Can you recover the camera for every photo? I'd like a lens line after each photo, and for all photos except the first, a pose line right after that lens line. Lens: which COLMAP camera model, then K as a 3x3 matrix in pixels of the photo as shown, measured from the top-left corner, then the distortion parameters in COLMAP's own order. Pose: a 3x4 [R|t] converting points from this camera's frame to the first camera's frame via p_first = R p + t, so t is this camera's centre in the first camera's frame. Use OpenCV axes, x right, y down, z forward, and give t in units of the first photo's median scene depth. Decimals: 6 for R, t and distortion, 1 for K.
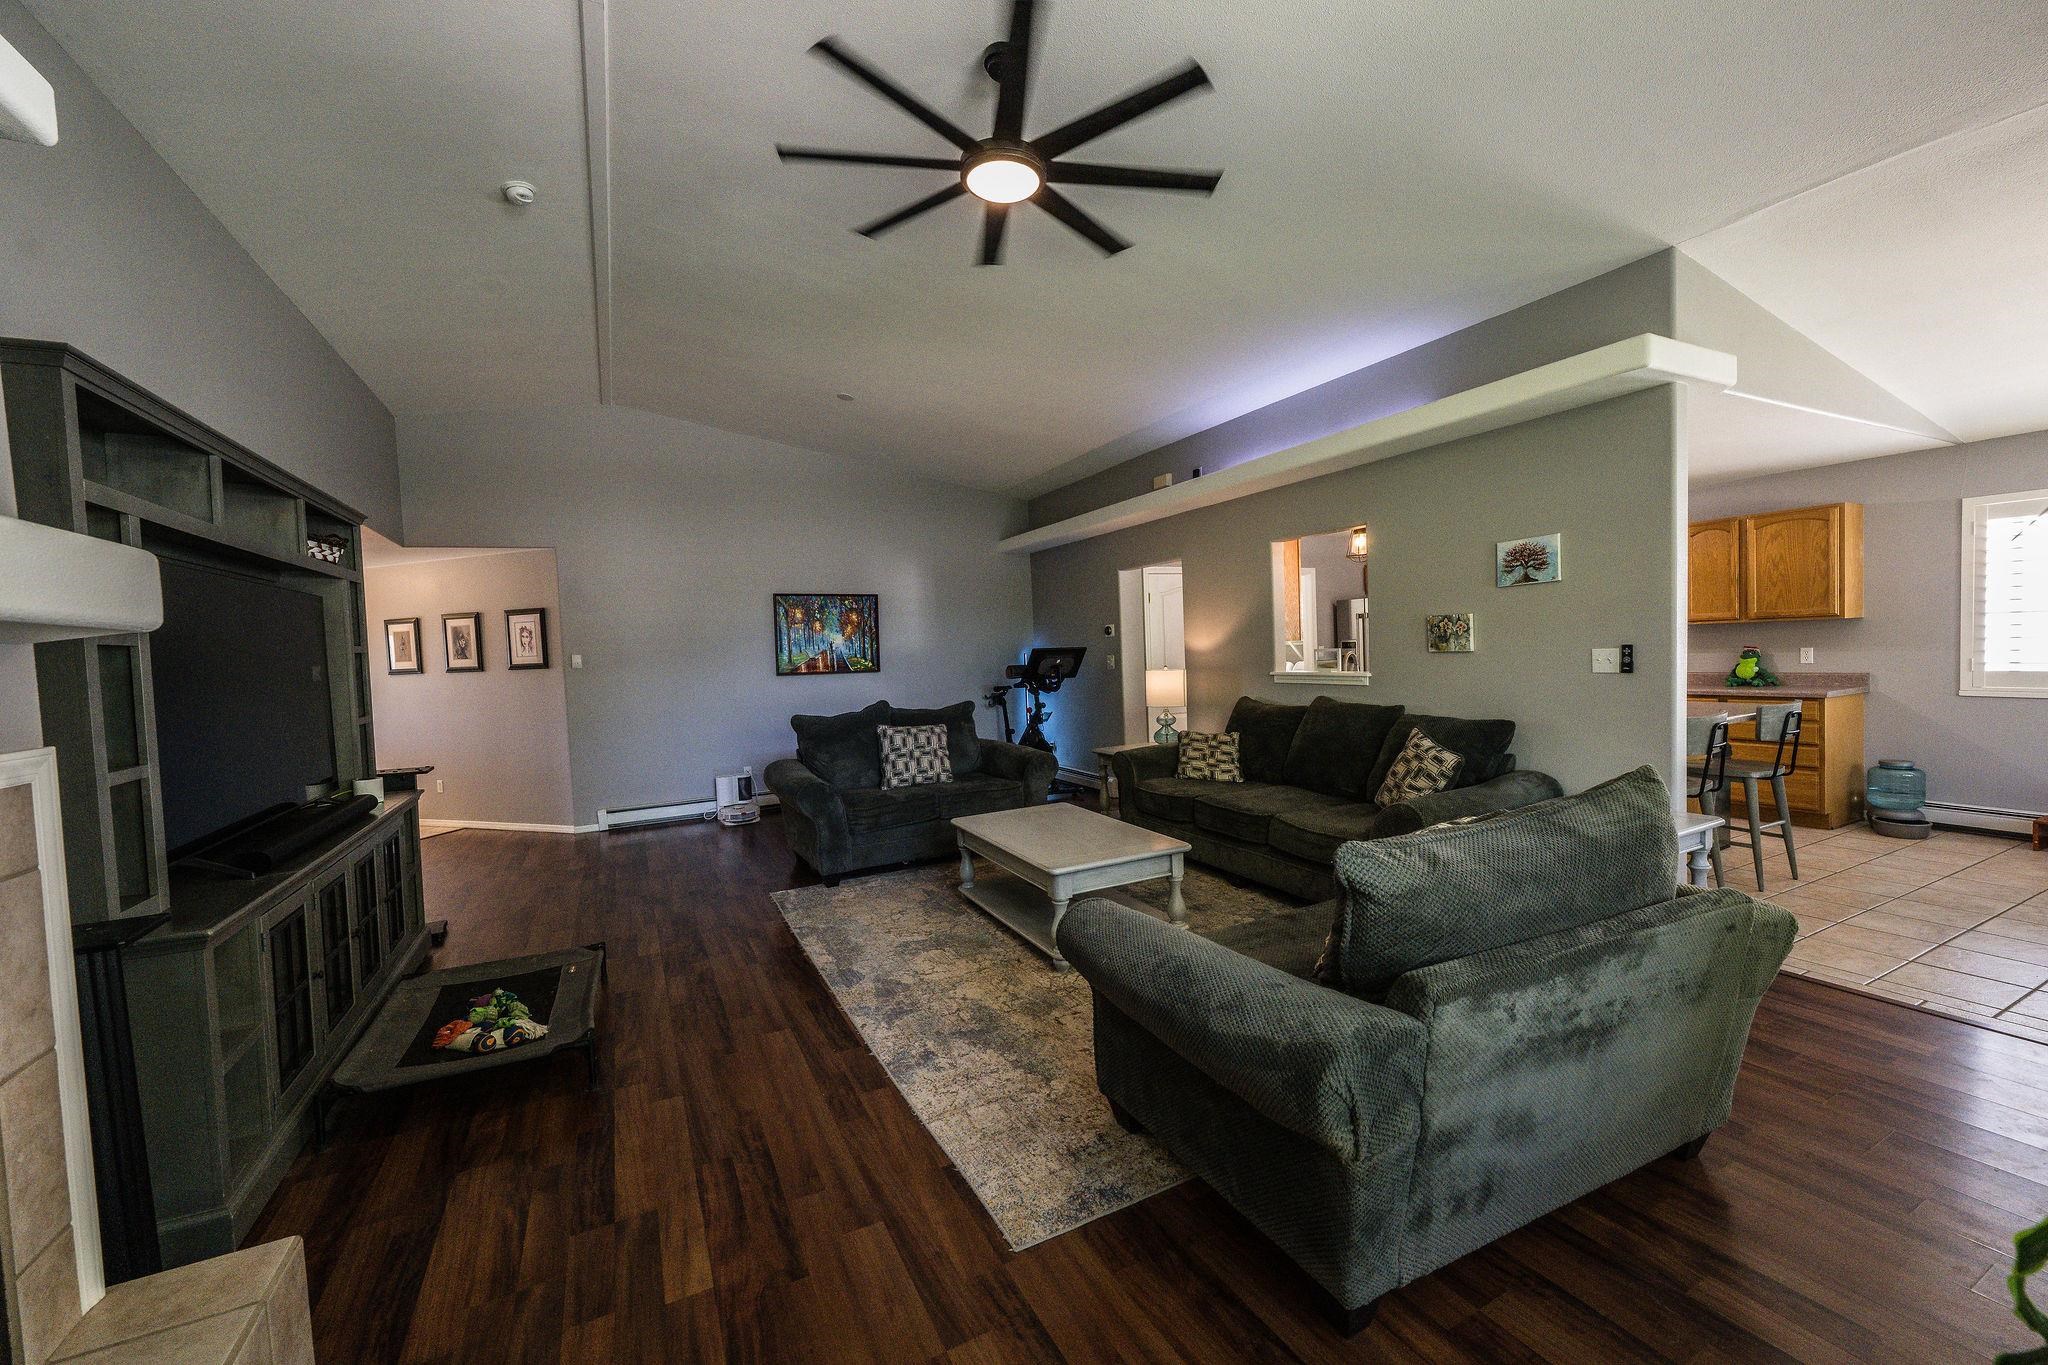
lens RADIAL K [[807.7, 0, 1022.3], [0, 807.7, 686.4], [0, 0, 1]] dist [0.002039, 0.000238]
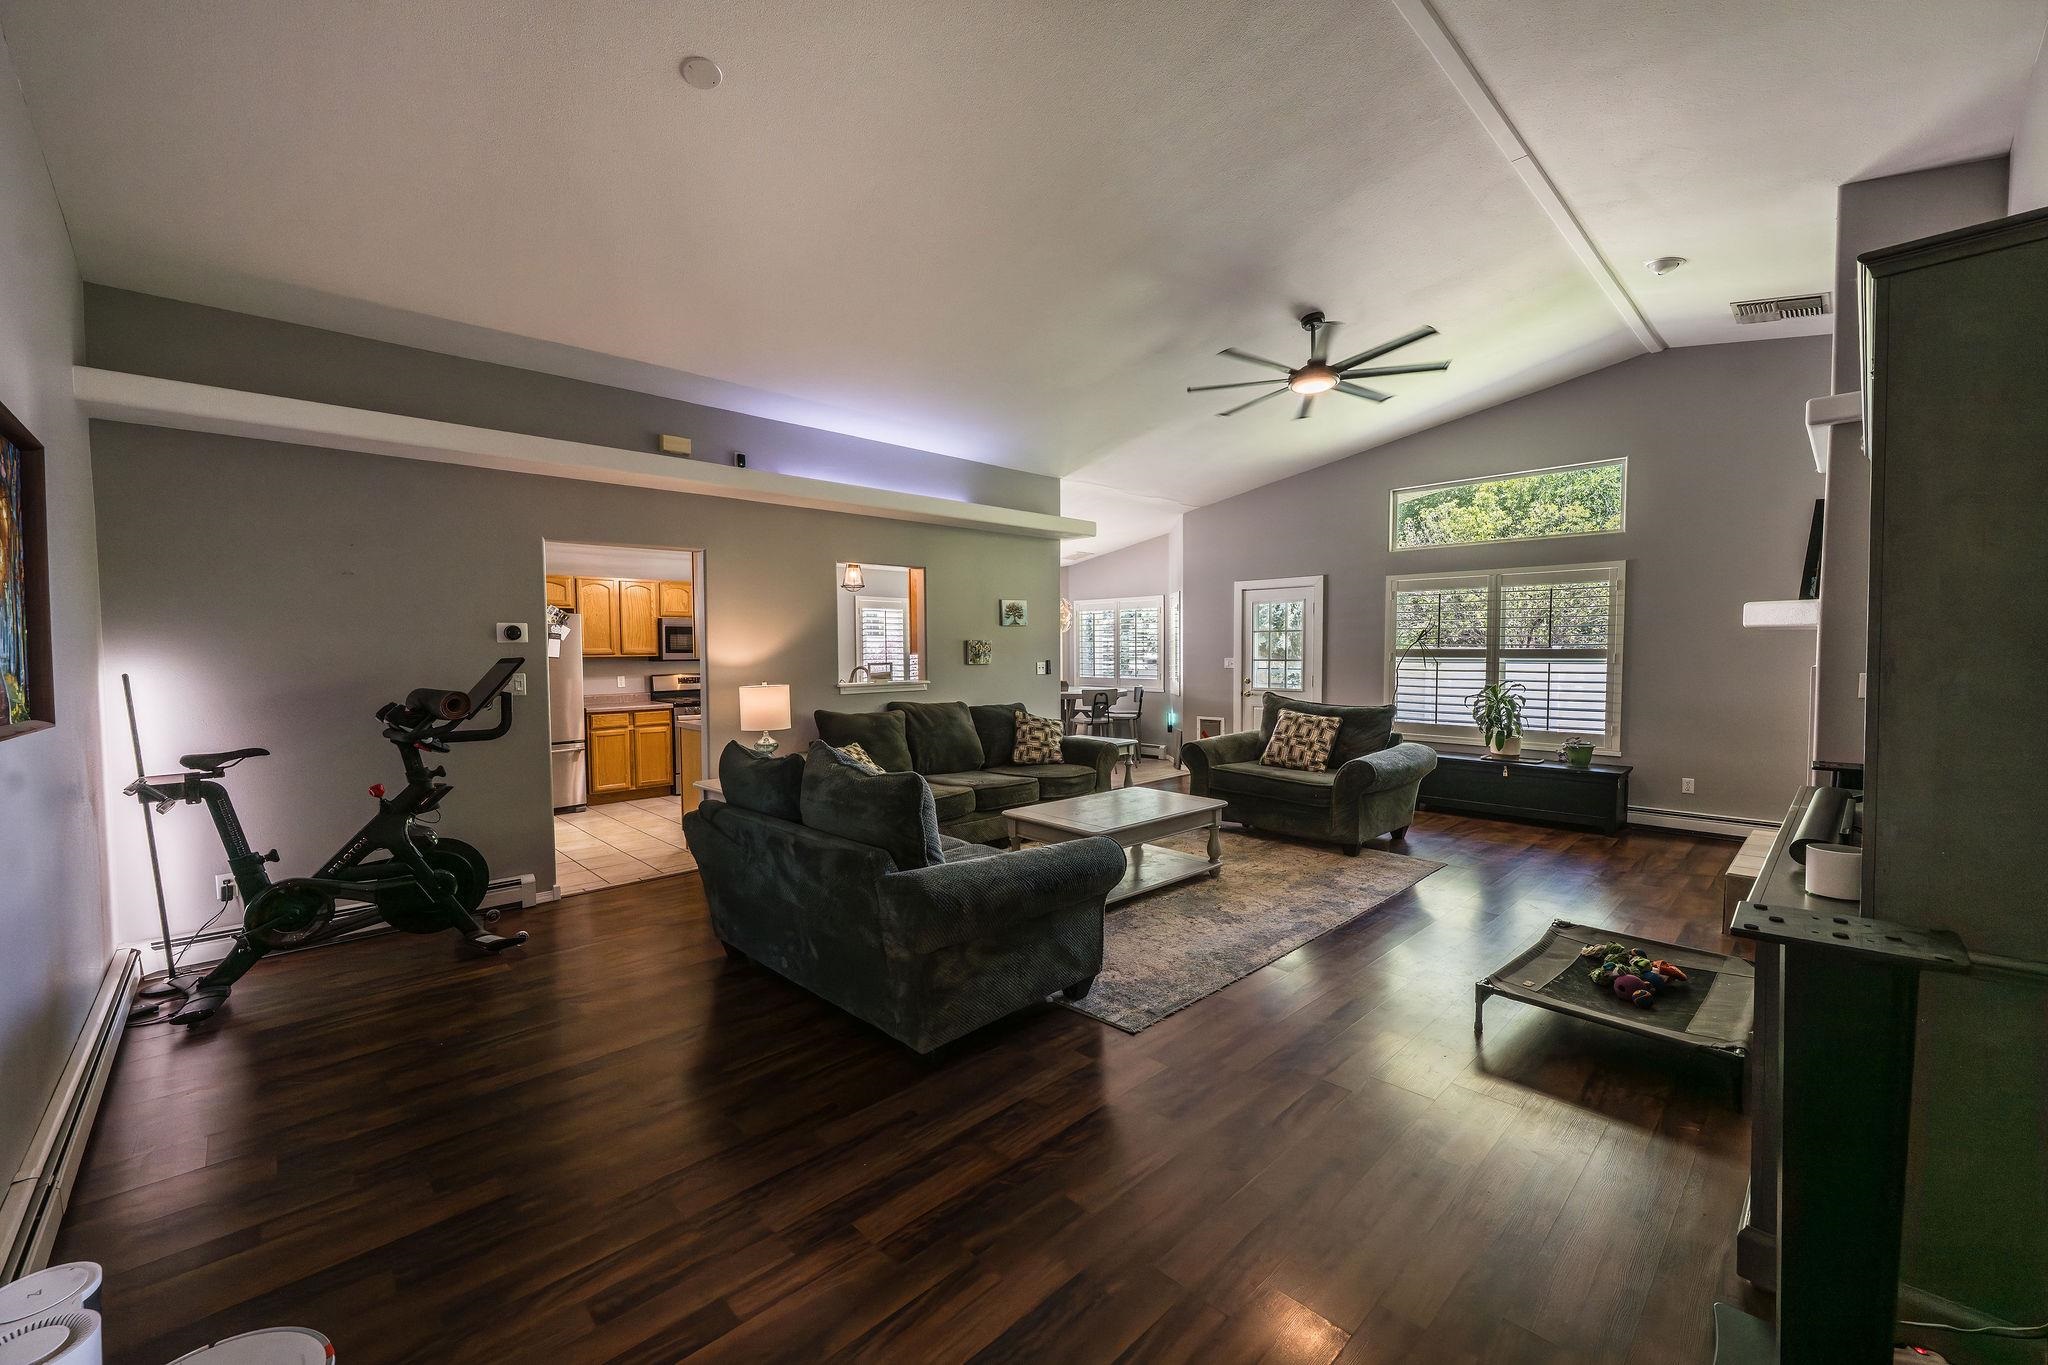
lens RADIAL K [[807.7, 0, 1021.0], [0, 807.7, 675.7], [0, 0, 1]] dist [0.002039, 0.000238]
pose [[-0.293249, 0.012034, 0.955960, -1.076966], [0.068161, 0.997639, 0.008350, -0.031290], [-0.953603, 0.067608, -0.293377, 1.523356]]
